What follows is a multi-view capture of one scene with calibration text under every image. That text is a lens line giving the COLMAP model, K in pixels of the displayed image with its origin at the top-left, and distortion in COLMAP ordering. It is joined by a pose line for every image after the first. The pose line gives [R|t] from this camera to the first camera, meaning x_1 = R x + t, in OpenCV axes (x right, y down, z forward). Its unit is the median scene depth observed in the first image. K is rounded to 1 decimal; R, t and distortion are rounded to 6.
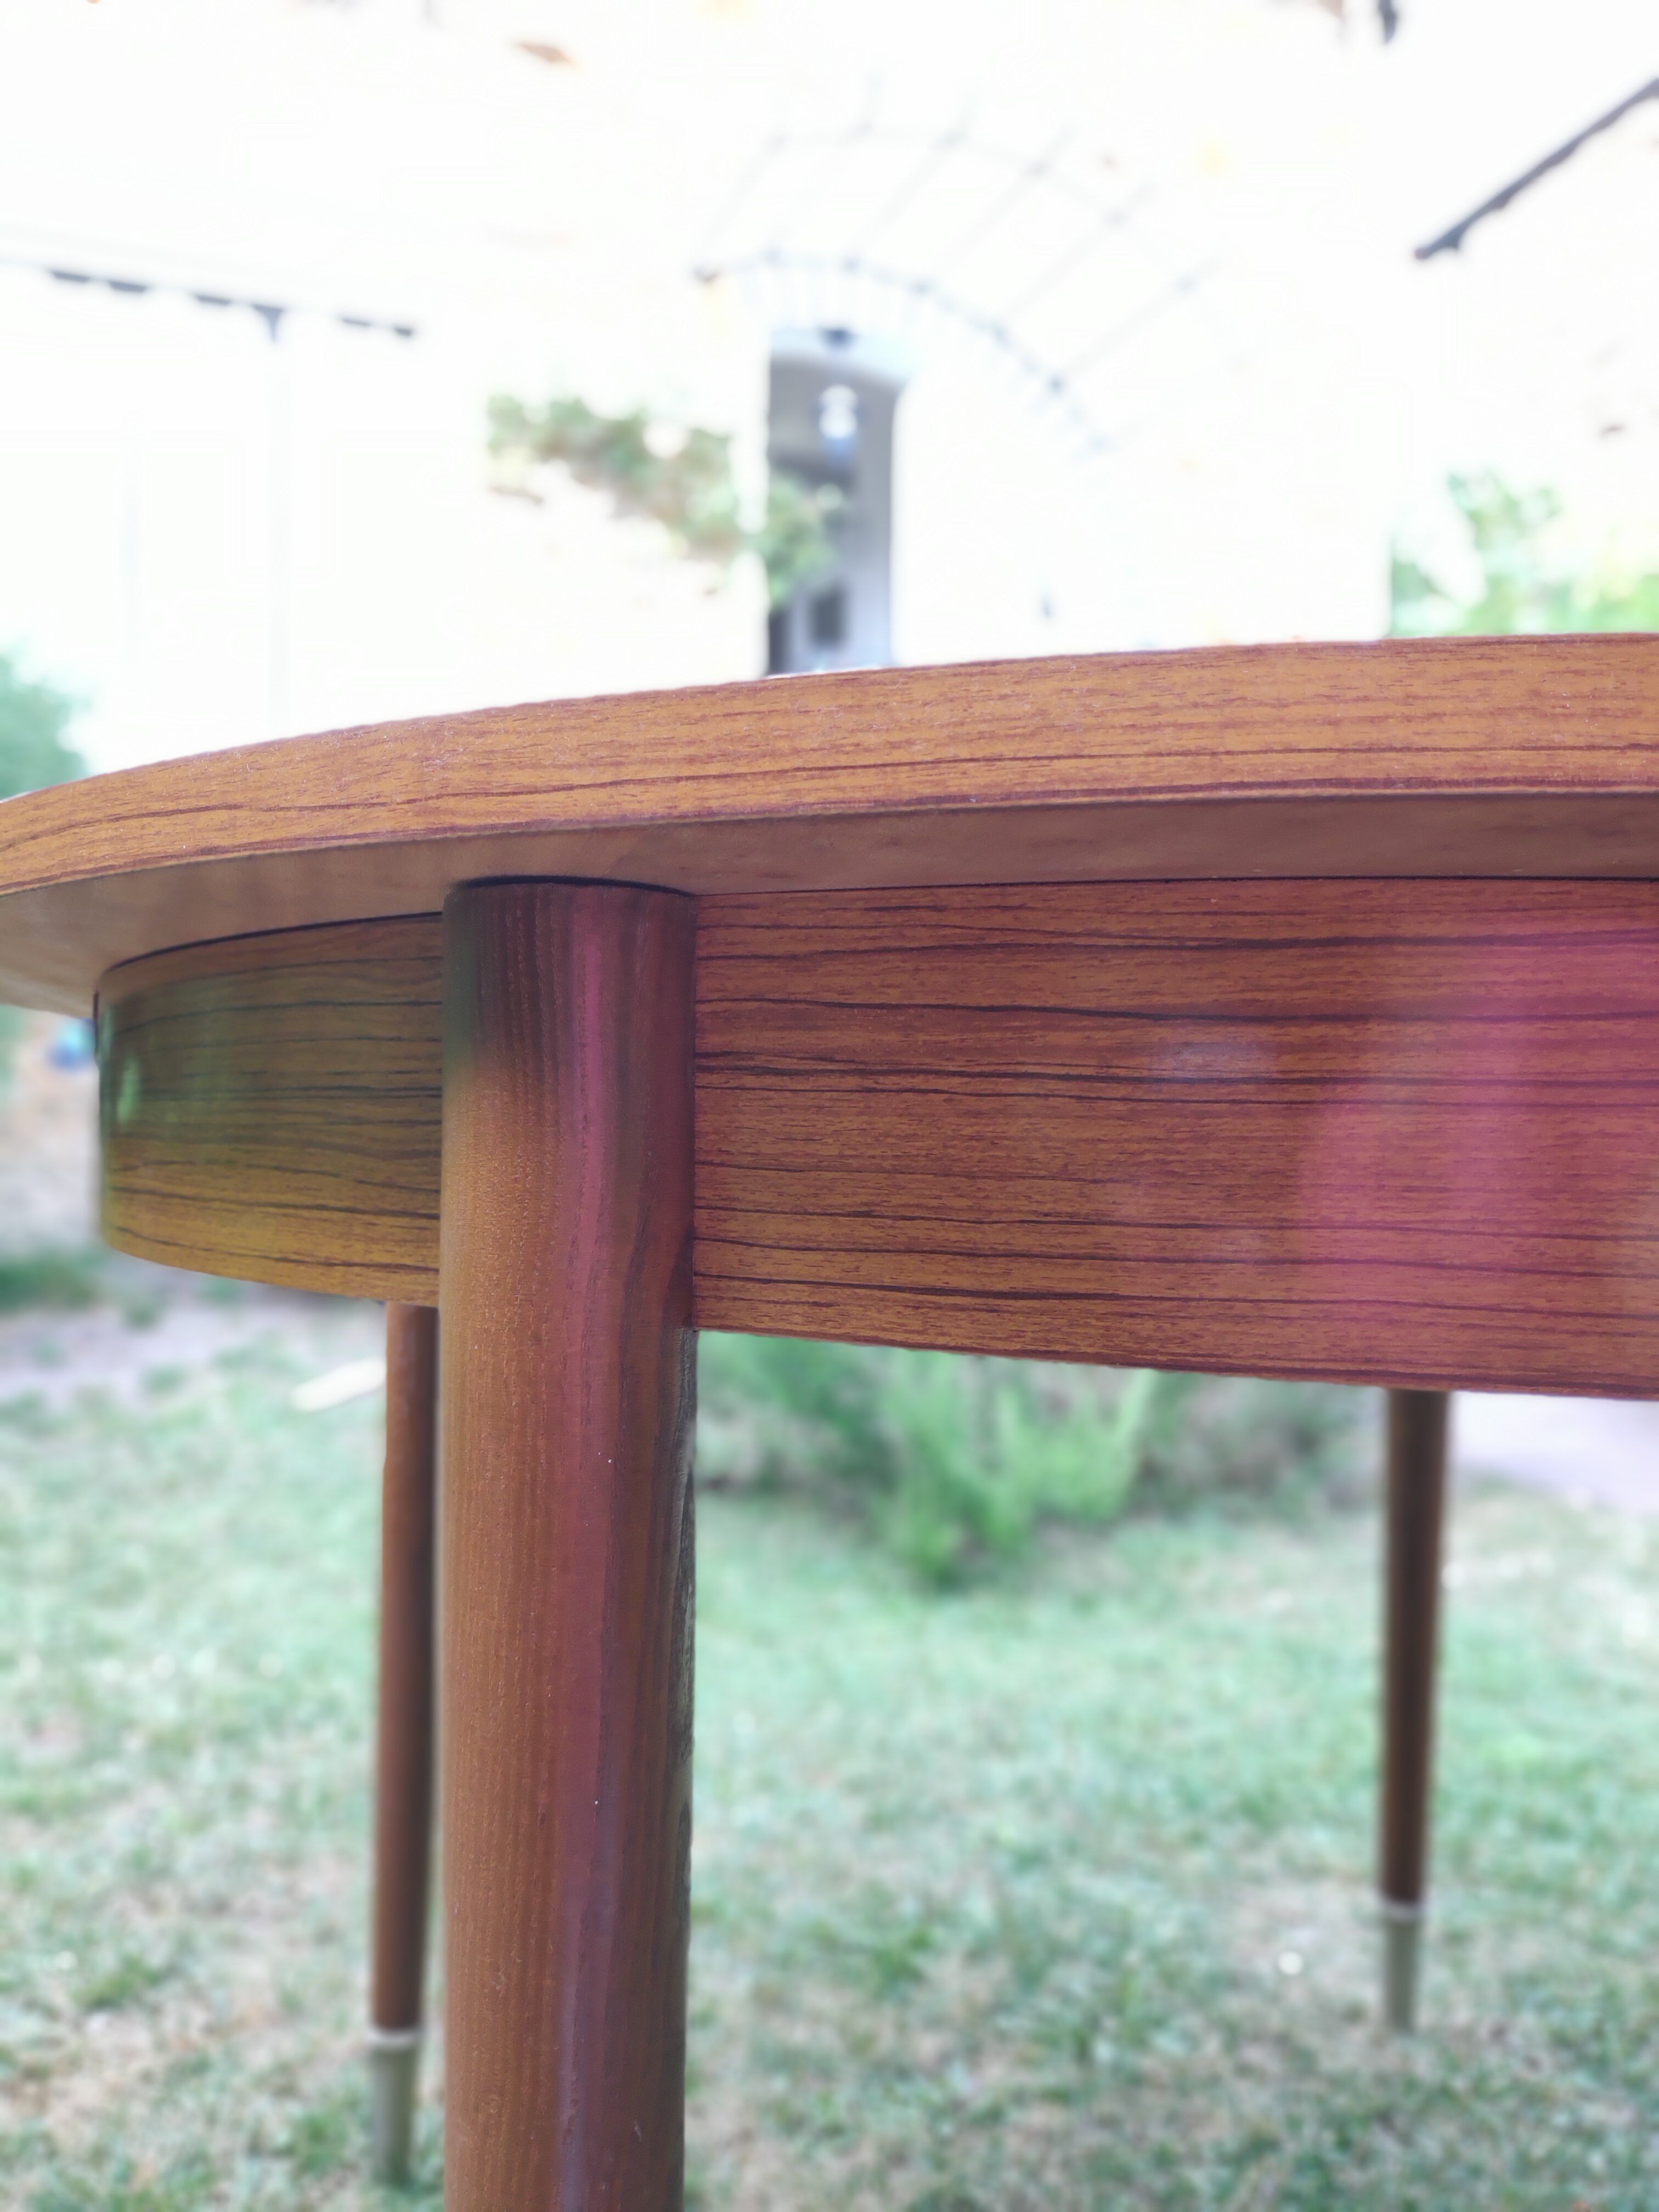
lens RADIAL K [[1688.7, 0, 825.4], [0, 1688.7, 1096.1], [0, 0, 1]] dist [-0.005517, -0.009752]
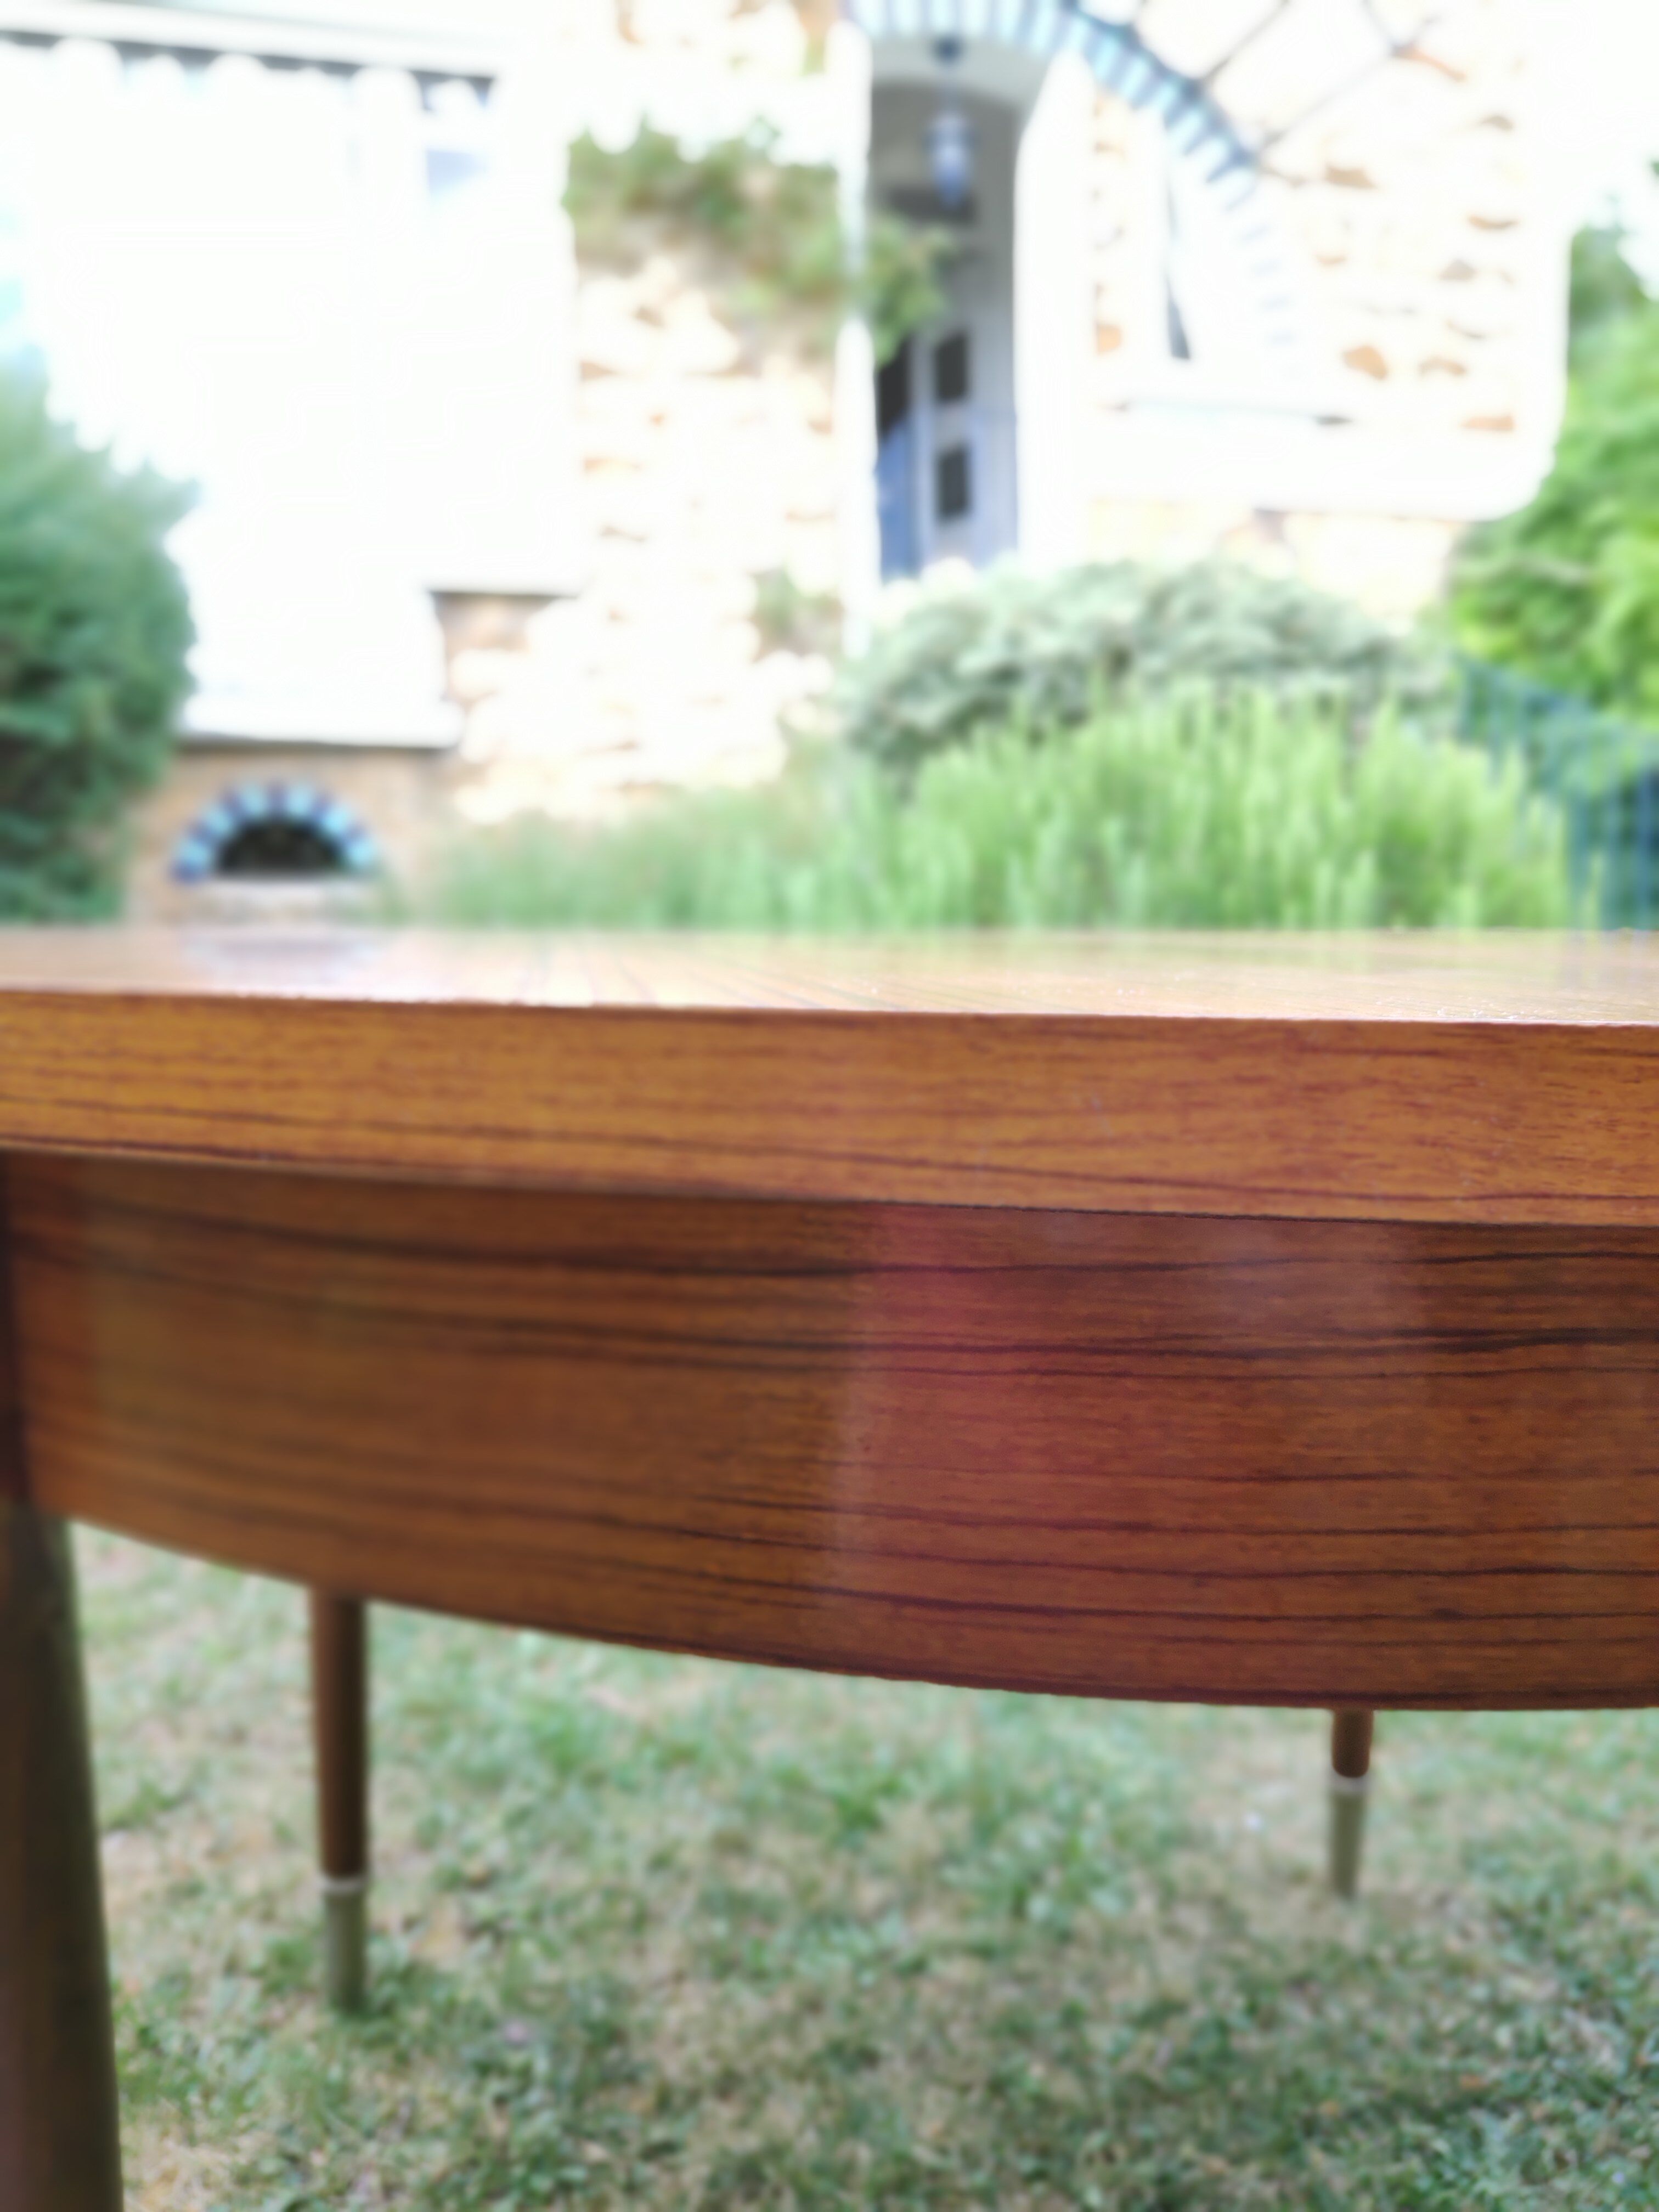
lens RADIAL K [[1723.4, 0, 829.5], [0, 1723.4, 1106.0], [0, 0, 1]] dist [-0.032454, -0.001454]
pose [[0.994352, -0.008915, -0.105761, 0.154175], [0.023814, 0.989800, 0.140458, -0.069582], [0.103430, -0.142183, 0.984422, 0.024587]]
